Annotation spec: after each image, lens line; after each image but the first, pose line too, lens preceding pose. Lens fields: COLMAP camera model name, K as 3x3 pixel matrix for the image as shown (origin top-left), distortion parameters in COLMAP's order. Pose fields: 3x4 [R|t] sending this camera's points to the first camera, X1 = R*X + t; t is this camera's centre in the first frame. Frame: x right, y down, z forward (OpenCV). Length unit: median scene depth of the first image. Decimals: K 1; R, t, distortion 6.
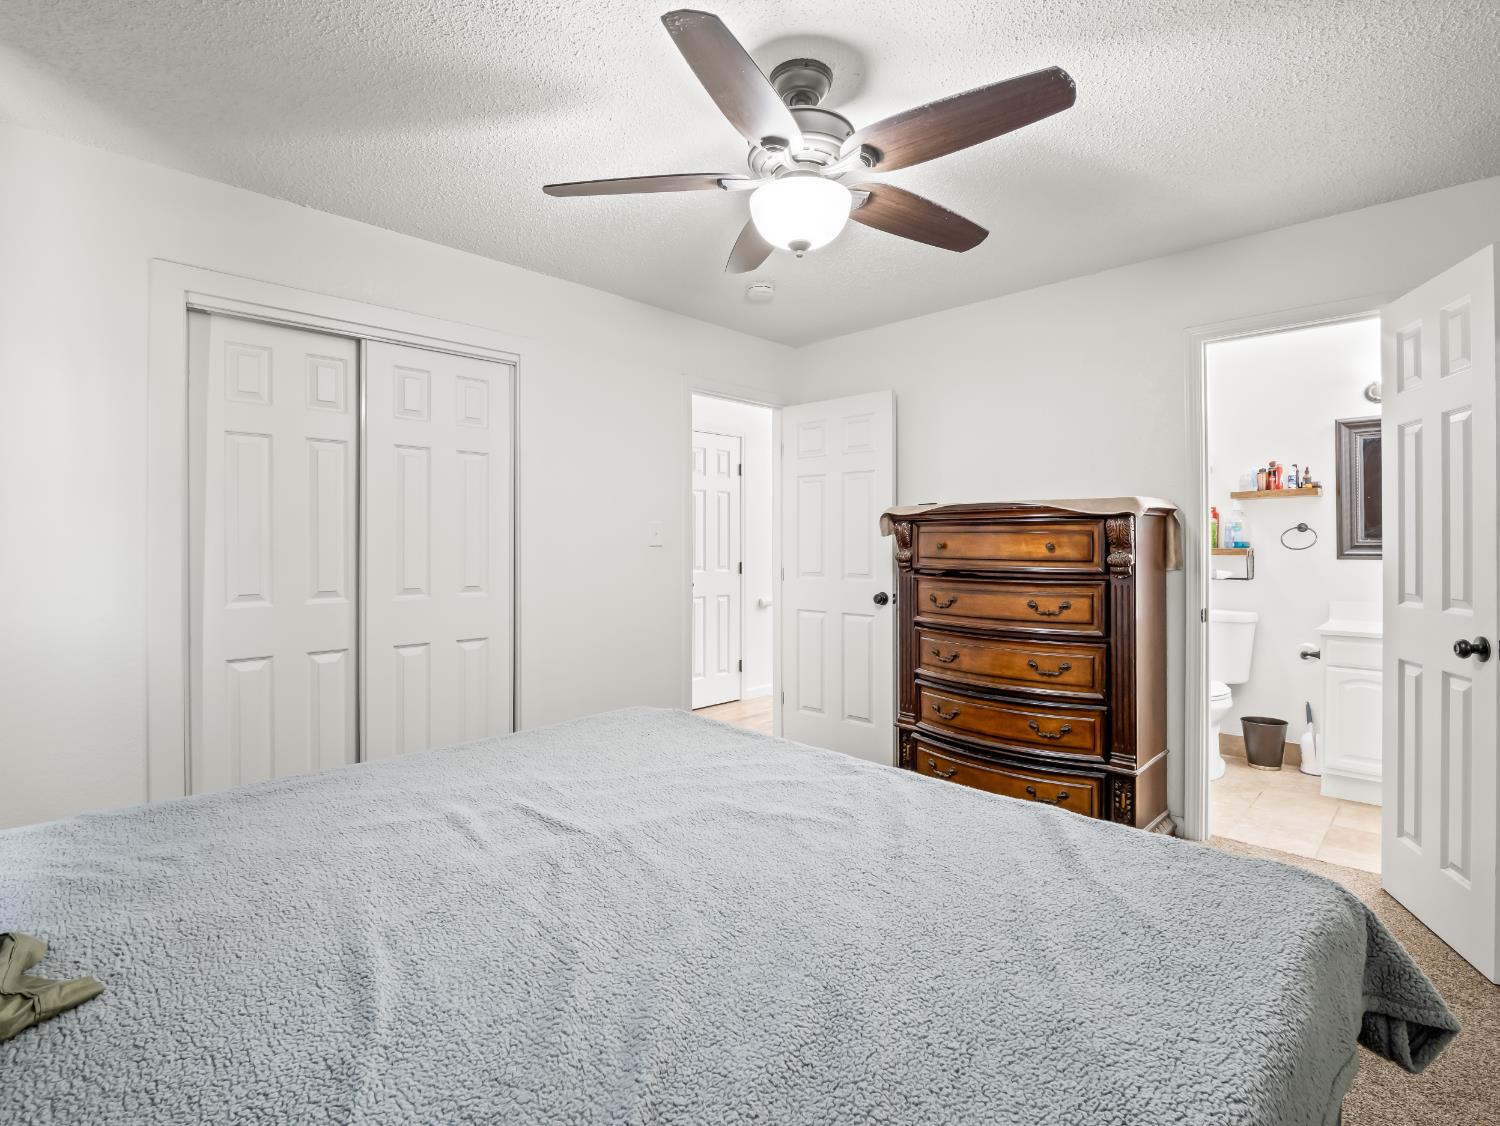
lens RADIAL K [[718.8, 0, 767.0], [0, 718.8, 540.4], [0, 0, 1]] dist [-0.008506, -0.004573]
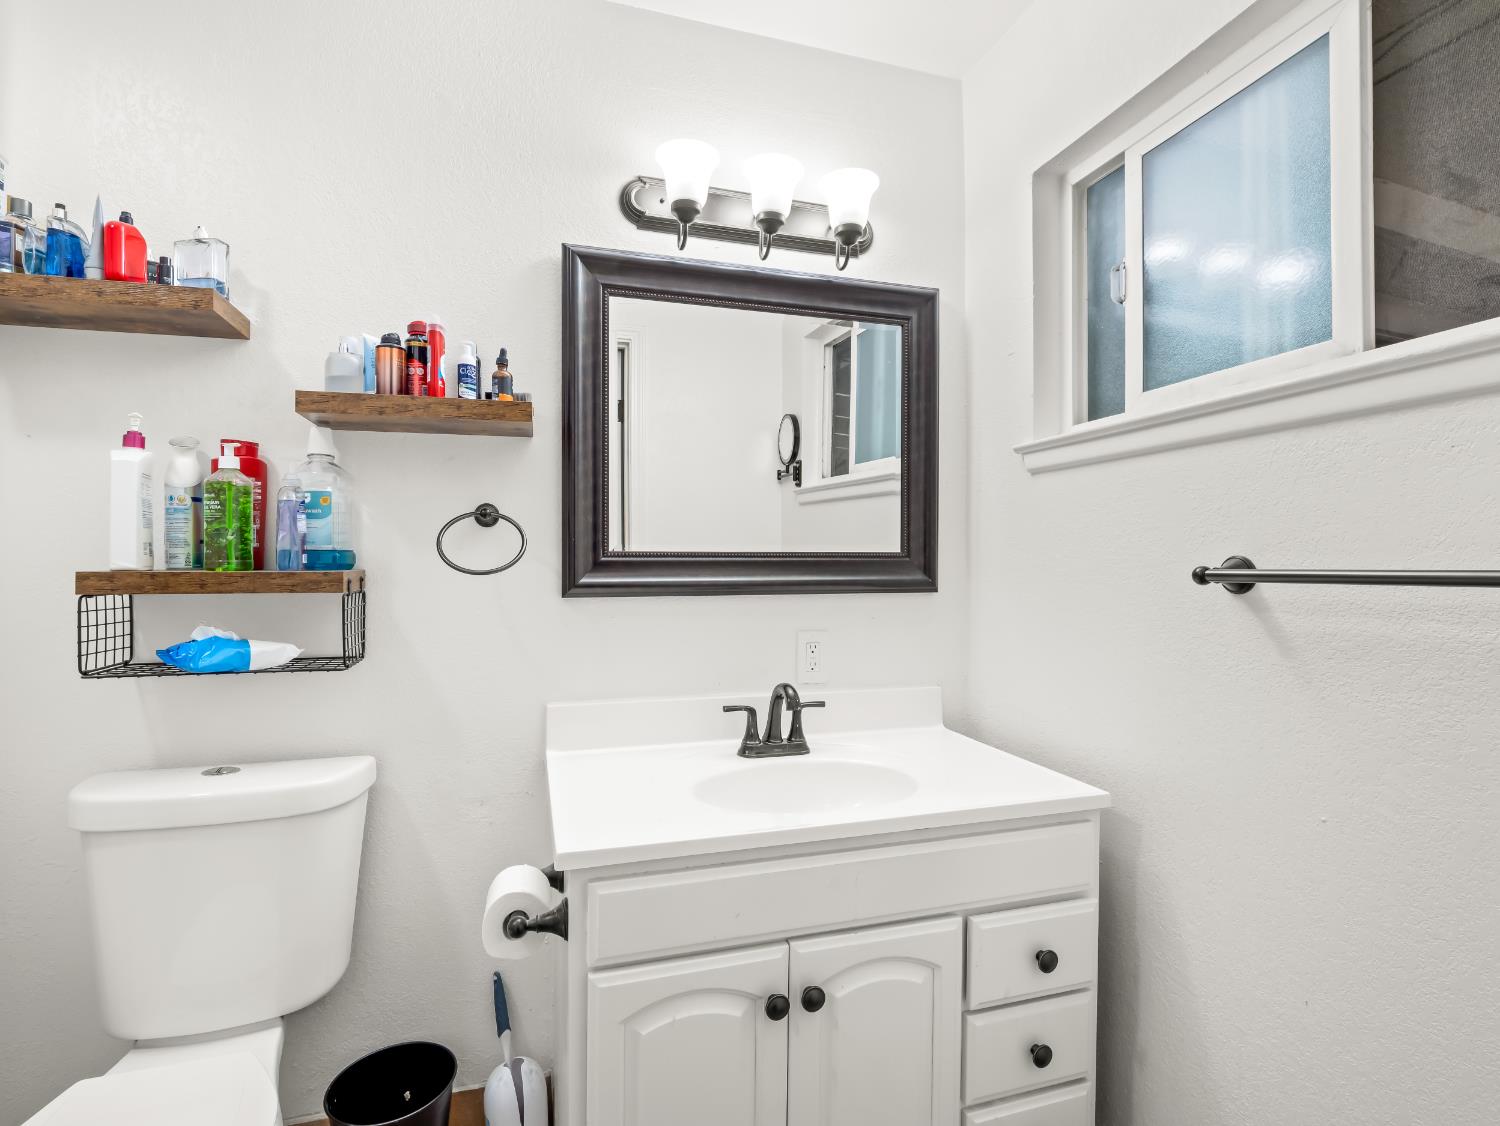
lens RADIAL K [[718.8, 0, 748.1], [0, 718.8, 560.1], [0, 0, 1]] dist [-0.008506, -0.004573]
pose [[0.487046, 0.003657, 0.873368, 0.482784], [-0.008004, 0.999968, 0.000276, 0.004787], [-0.873339, -0.007124, 0.487060, 0.690643]]
